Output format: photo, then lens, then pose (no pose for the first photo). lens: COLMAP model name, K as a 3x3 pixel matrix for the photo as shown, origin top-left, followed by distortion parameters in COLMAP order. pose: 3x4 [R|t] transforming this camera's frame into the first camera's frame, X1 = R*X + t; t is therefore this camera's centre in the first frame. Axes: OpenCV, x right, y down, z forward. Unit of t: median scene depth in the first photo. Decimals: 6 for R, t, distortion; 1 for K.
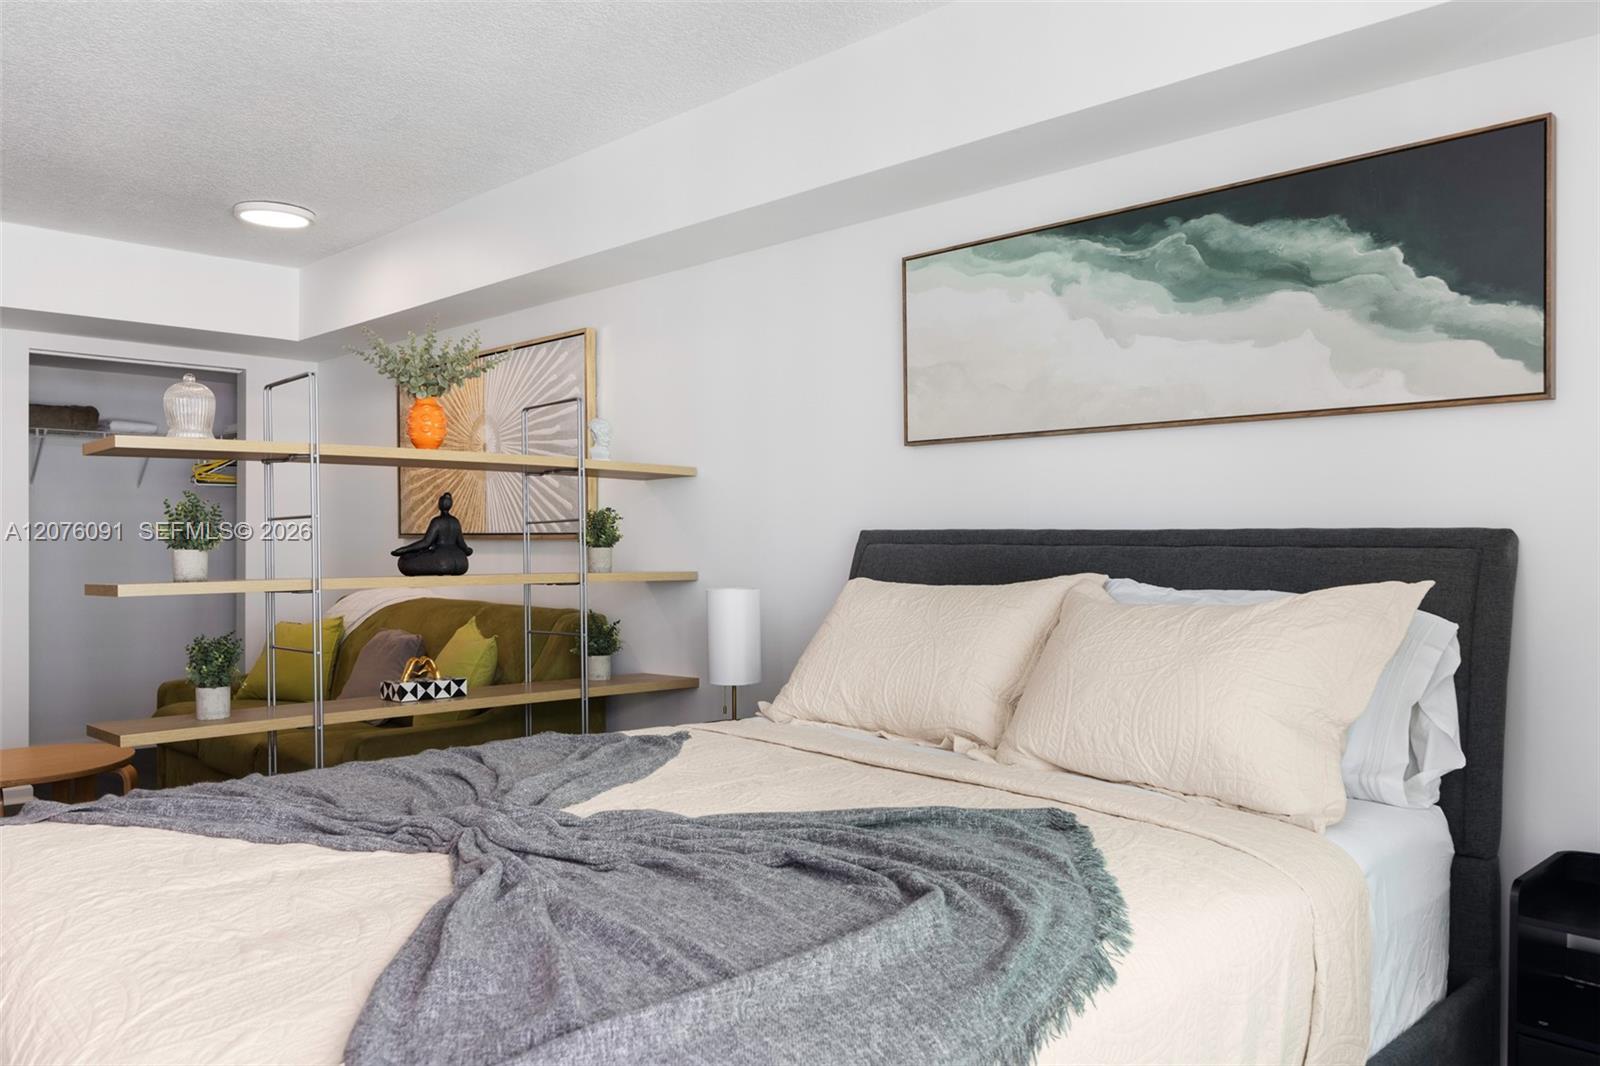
lens RADIAL K [[1155.7, 0, 800.0], [0, 1155.7, 533.0], [0, 0, 1]] dist [-0.044507, -0.003203]
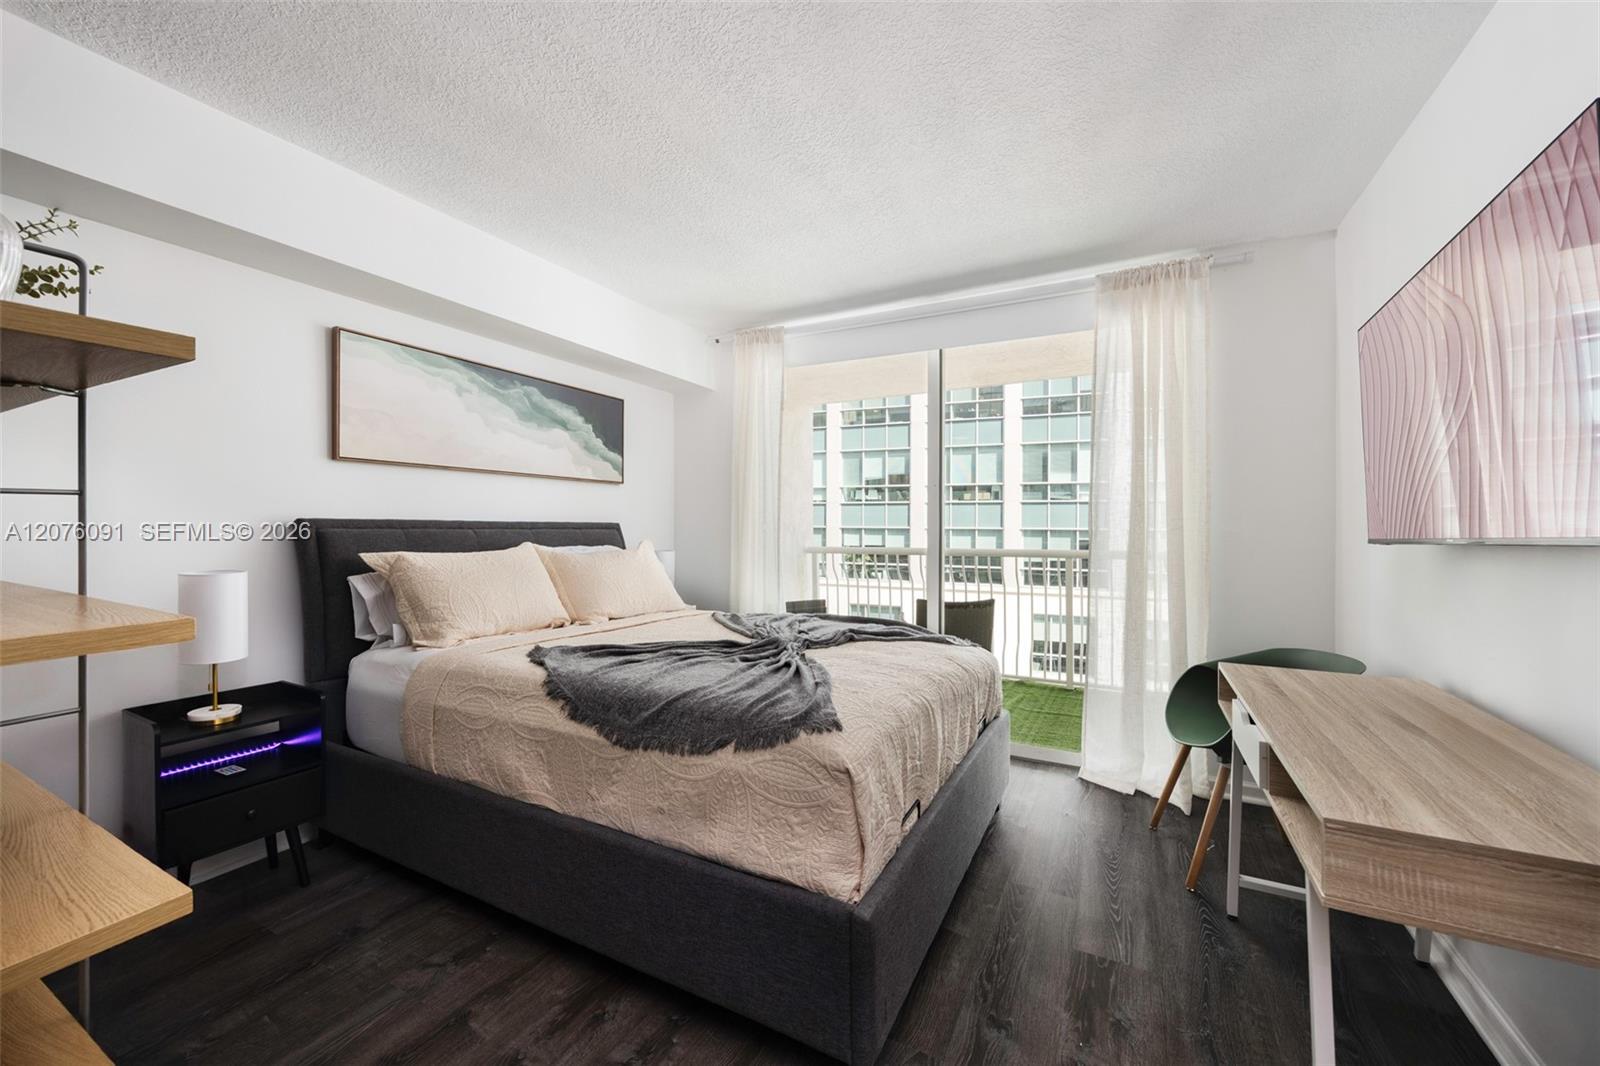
lens RADIAL K [[627.0, 0, 800.2], [0, 627.0, 525.1], [0, 0, 1]] dist [0.000298, 0.000006]
pose [[-0.315086, 0.004756, 0.949051, -0.964718], [-0.002608, 0.999979, -0.005877, 0.008878], [-0.949060, -0.004327, -0.315067, 0.833011]]
